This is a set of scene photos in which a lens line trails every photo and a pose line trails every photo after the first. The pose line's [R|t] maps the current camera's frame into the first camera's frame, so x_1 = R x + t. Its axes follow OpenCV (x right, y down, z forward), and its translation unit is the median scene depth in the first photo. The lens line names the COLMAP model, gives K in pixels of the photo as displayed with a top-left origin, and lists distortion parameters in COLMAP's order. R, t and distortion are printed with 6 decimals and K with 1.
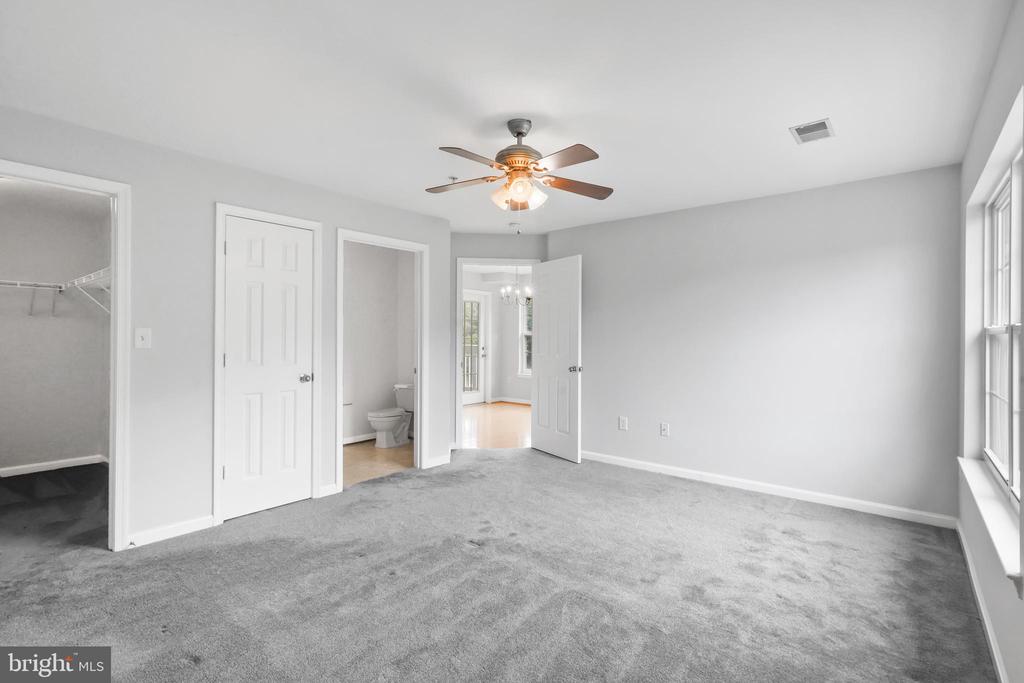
lens RADIAL K [[476.7, 0, 512.0], [0, 476.7, 341.5], [0, 0, 1]] dist [-0.000689, 0.000509]
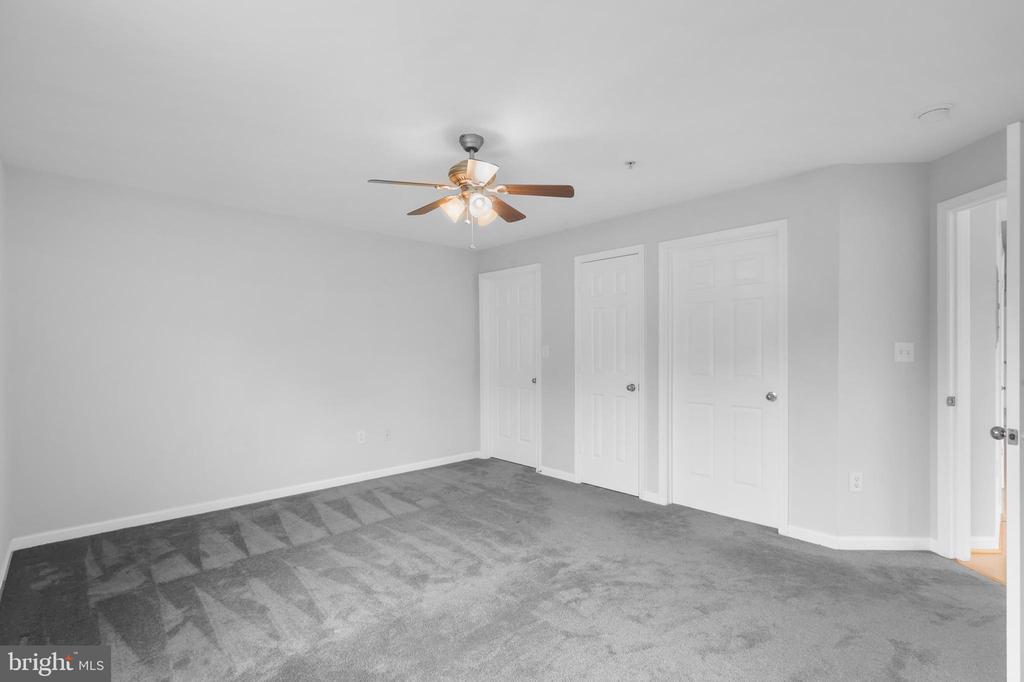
lens RADIAL K [[480.2, 0, 514.4], [0, 480.2, 351.1], [0, 0, 1]] dist [-0.000024, 0.000394]
pose [[-0.115355, -0.000567, -0.993324, 1.011228], [-0.001443, 0.999999, -0.000403, -0.010200], [0.993323, 0.001386, -0.115356, 1.195537]]
